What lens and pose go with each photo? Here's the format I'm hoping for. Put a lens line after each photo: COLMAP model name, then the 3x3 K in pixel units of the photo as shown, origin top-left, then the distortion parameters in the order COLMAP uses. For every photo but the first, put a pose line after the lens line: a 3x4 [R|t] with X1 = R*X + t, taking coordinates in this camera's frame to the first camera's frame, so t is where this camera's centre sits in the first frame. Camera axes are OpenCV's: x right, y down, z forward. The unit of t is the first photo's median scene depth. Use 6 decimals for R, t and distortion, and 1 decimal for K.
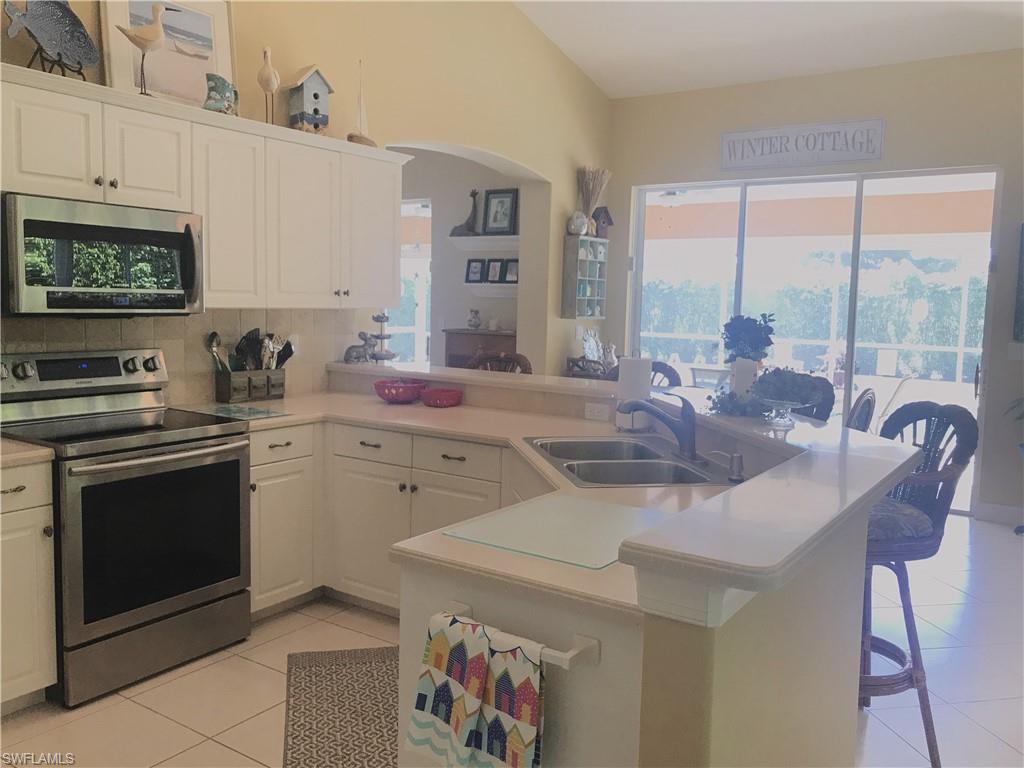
lens RADIAL K [[847.0, 0, 510.7], [0, 847.0, 383.3], [0, 0, 1]] dist [0.037130, -0.038631]
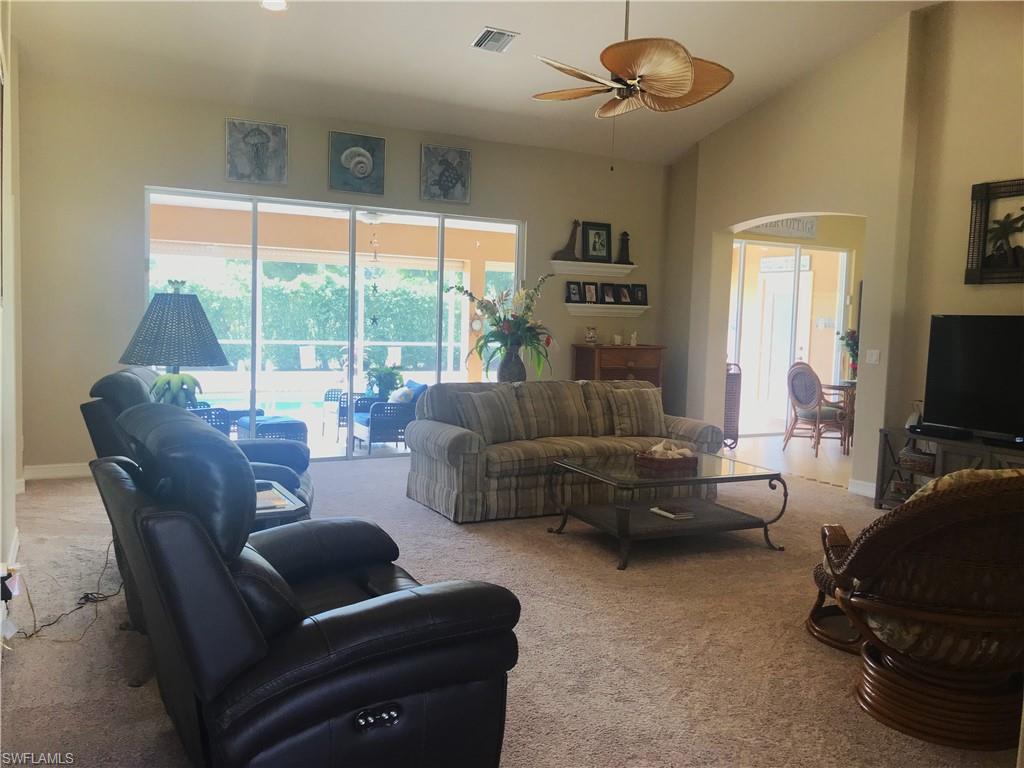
lens RADIAL K [[847.0, 0, 509.8], [0, 847.0, 381.0], [0, 0, 1]] dist [0.037130, -0.038631]
pose [[0.454614, -0.075729, 0.887463, -1.099042], [0.076514, 0.996016, 0.045796, -0.075976], [-0.887396, 0.047084, 0.458597, 0.584994]]
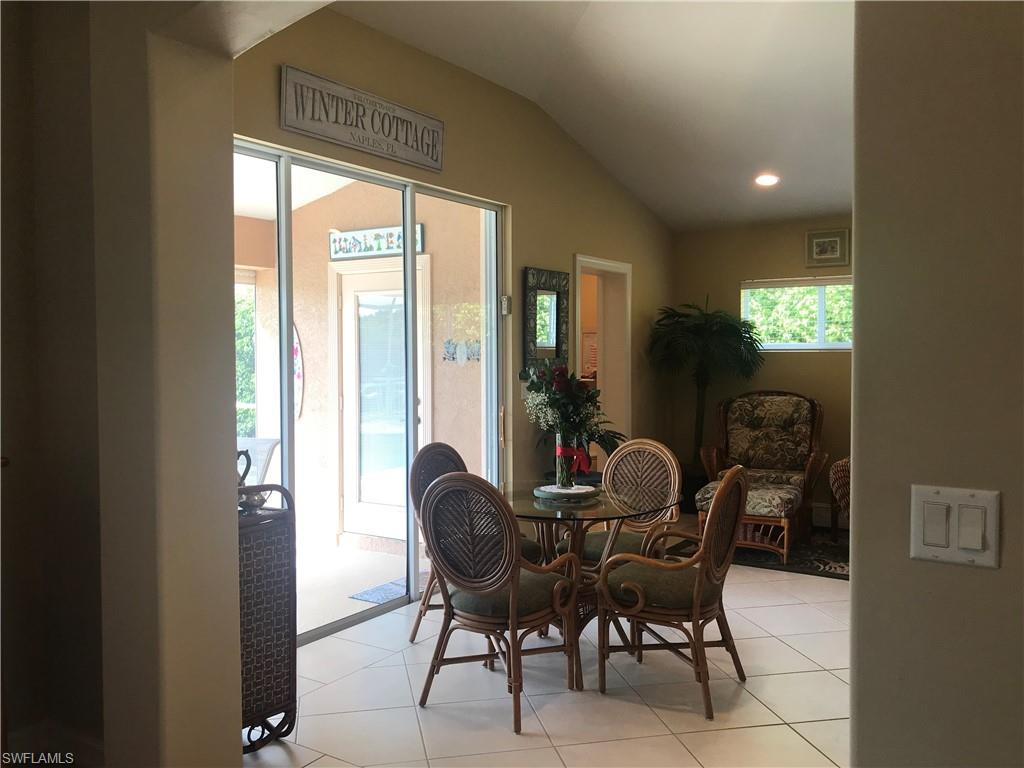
lens RADIAL K [[847.0, 0, 509.6], [0, 847.0, 382.5], [0, 0, 1]] dist [0.037130, -0.038631]
pose [[-0.016110, -0.062552, 0.997912, -0.293538], [0.114546, 0.991355, 0.063990, -0.082613], [-0.993287, 0.115338, -0.008806, 0.737531]]
